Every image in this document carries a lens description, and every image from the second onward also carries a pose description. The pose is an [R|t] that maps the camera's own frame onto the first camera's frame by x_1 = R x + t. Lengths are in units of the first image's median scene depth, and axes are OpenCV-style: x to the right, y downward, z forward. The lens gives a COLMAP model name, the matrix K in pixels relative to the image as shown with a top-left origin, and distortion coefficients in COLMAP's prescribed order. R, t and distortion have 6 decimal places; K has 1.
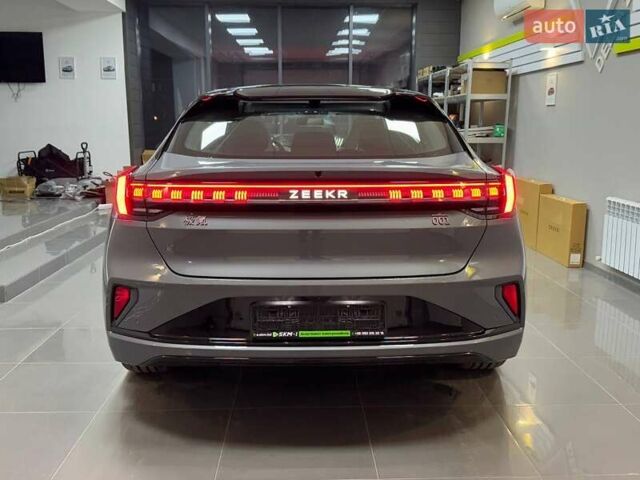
lens RADIAL K [[647.0, 0, 319.6], [0, 647.0, 232.7], [0, 0, 1]] dist [0.071097, -0.029505]
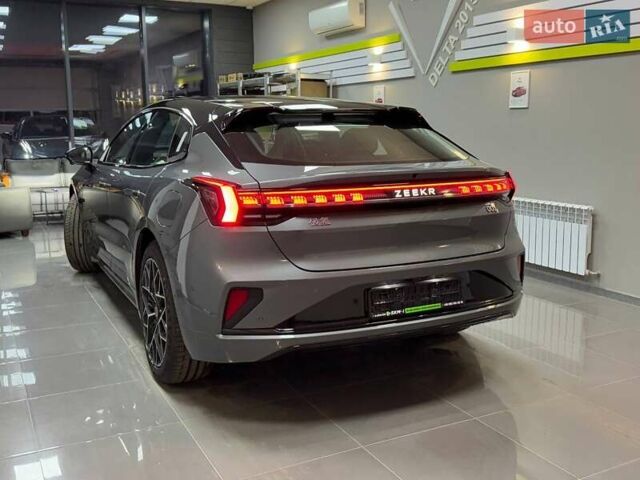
lens RADIAL K [[679.9, 0, 319.5], [0, 679.9, 227.1], [0, 0, 1]] dist [0.096869, -0.033900]
pose [[0.904083, -0.071018, 0.421415, -0.662438], [0.079711, 0.996813, -0.003024, -0.005409], [-0.419857, 0.036326, 0.906863, -0.070320]]
